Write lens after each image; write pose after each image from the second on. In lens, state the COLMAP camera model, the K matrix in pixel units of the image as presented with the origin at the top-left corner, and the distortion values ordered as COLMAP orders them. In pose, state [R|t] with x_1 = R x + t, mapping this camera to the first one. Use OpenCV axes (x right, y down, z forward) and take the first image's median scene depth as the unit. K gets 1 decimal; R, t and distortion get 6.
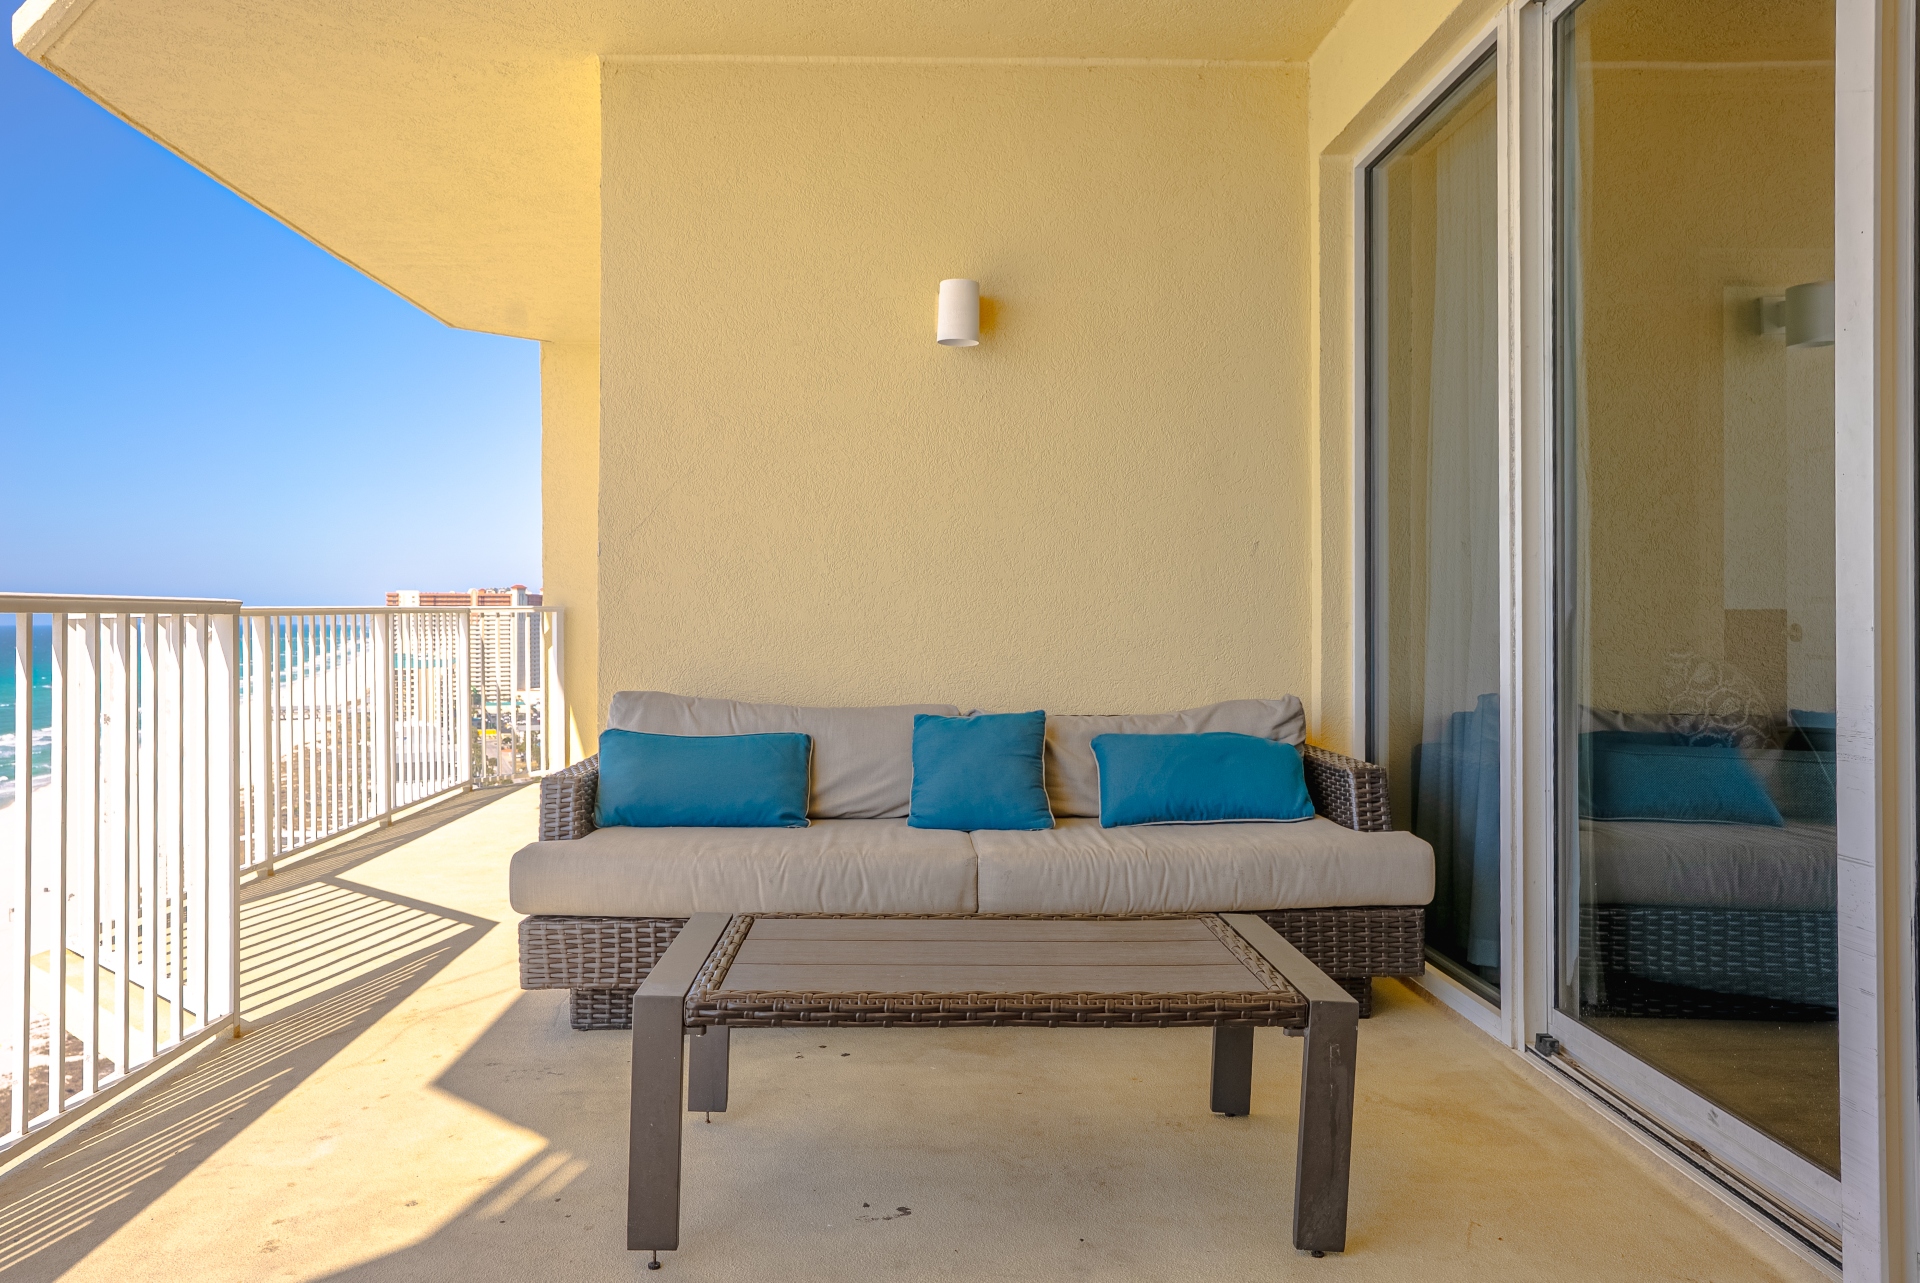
lens RADIAL K [[1315.8, 0, 954.9], [0, 1315.8, 611.9], [0, 0, 1]] dist [-0.002338, -0.000576]
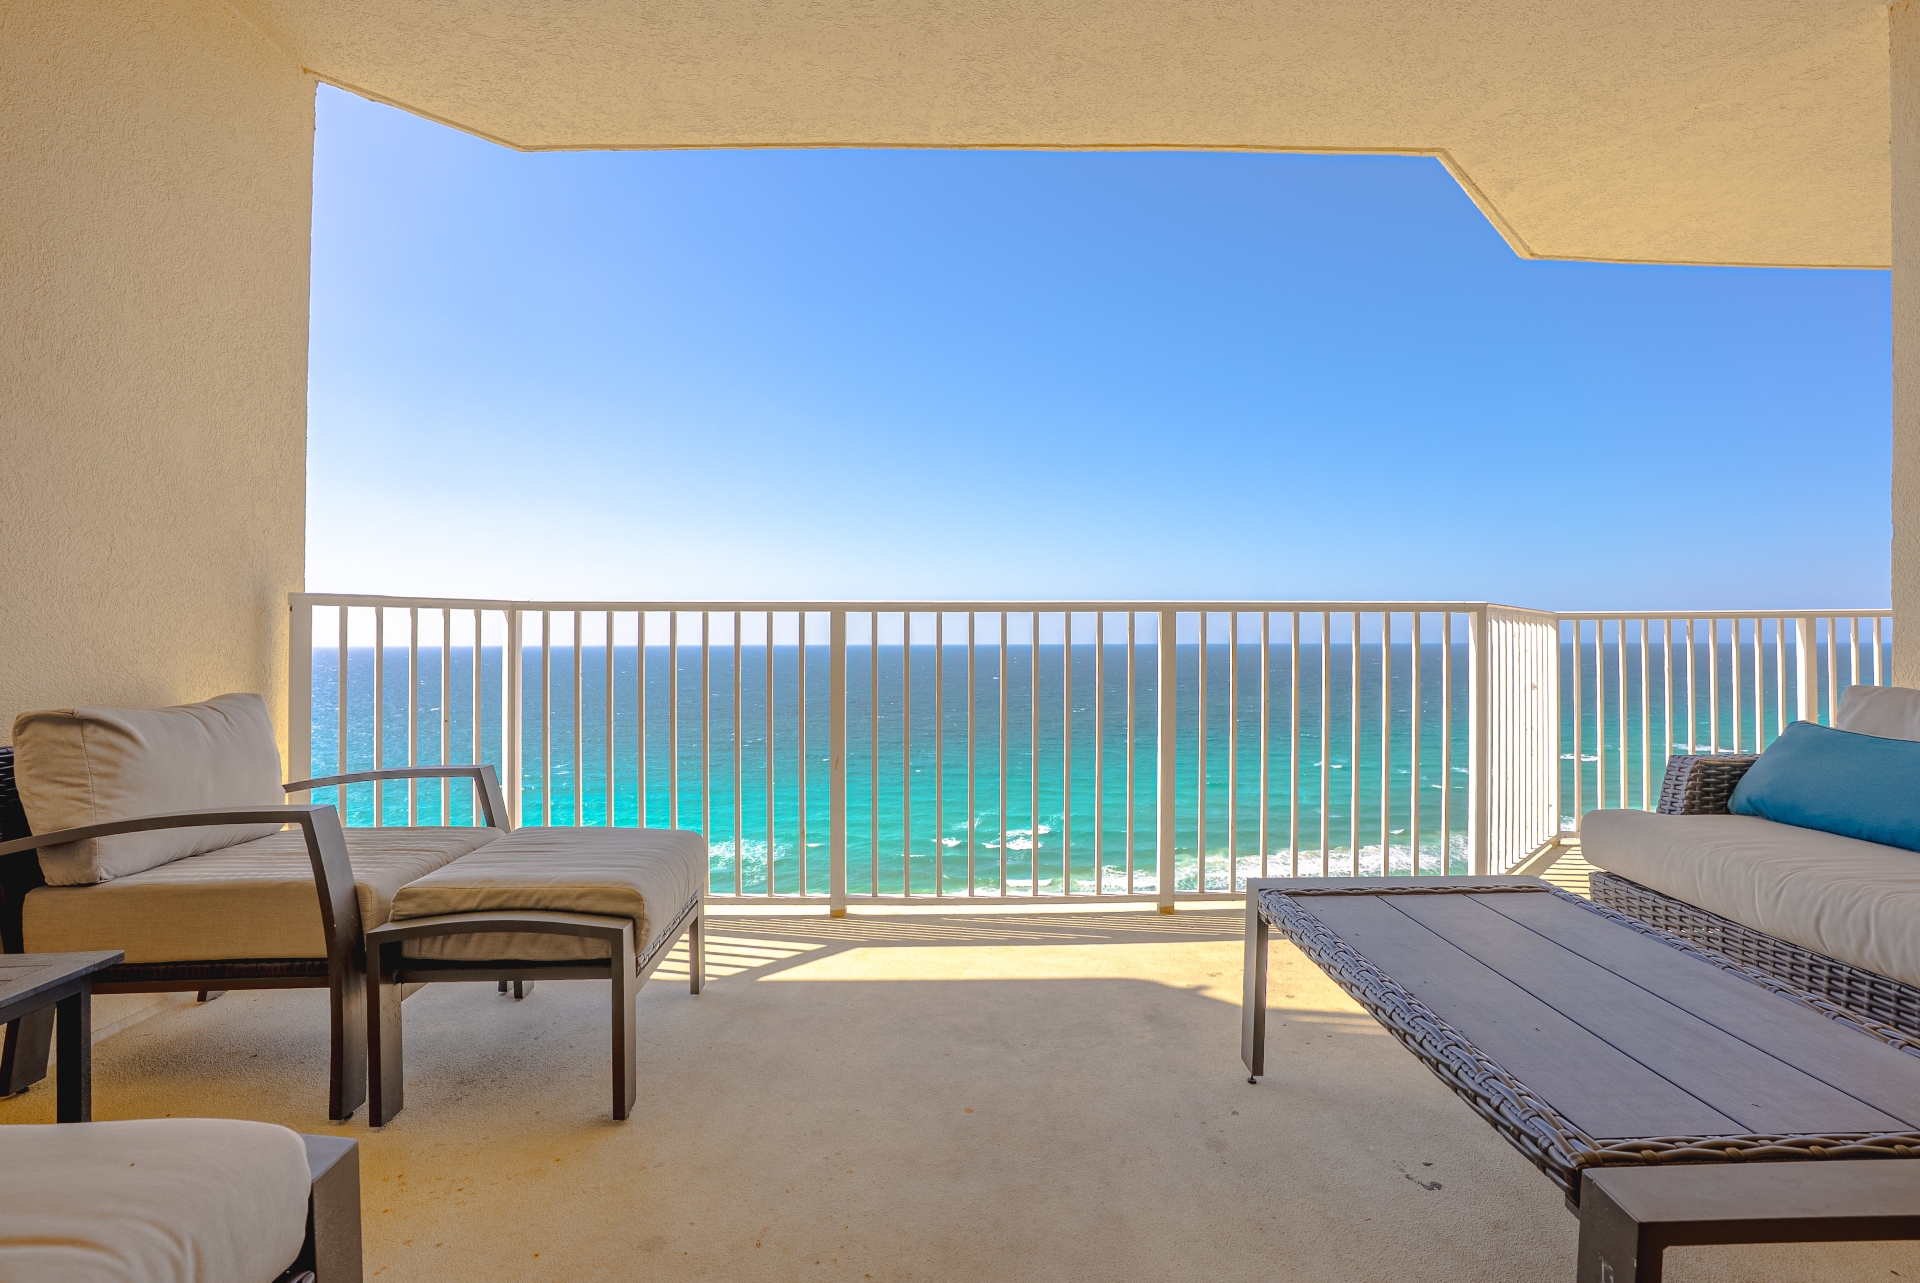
lens RADIAL K [[894.4, 0, 959.7], [0, 894.4, 632.8], [0, 0, 1]] dist [-0.063307, 0.021723]
pose [[0.000858, -0.008825, -0.999961, 0.433883], [0.002309, 0.999958, -0.008823, 0.033780], [0.999997, -0.002301, 0.000879, 0.461115]]
